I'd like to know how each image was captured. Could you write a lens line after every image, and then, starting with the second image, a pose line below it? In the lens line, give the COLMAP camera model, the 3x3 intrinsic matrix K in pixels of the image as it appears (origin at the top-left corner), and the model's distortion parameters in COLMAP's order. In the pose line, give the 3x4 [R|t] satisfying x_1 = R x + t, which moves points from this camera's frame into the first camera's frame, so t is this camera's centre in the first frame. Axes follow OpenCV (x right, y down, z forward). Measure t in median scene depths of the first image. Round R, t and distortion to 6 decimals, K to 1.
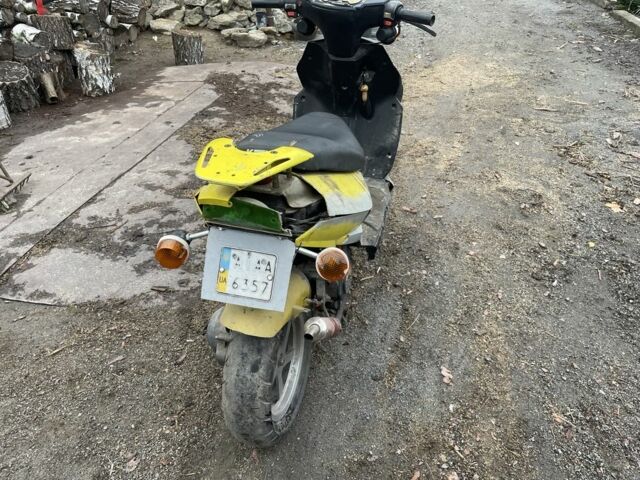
lens RADIAL K [[465.7, 0, 322.5], [0, 465.7, 239.0], [0, 0, 1]] dist [0.034874, -0.041479]
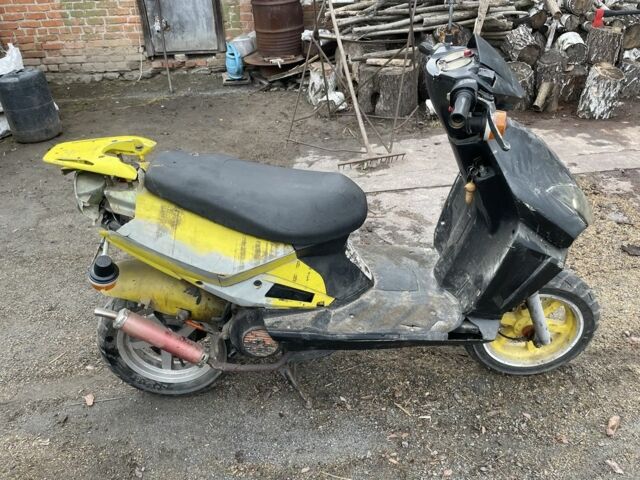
lens RADIAL K [[465.7, 0, 320.4], [0, 465.7, 239.0], [0, 0, 1]] dist [0.034874, -0.041479]
pose [[0.322573, 0.496786, -0.805699, 0.392909], [-0.500387, 0.812034, 0.300355, -0.223671], [0.803467, 0.306275, 0.510525, 0.307219]]
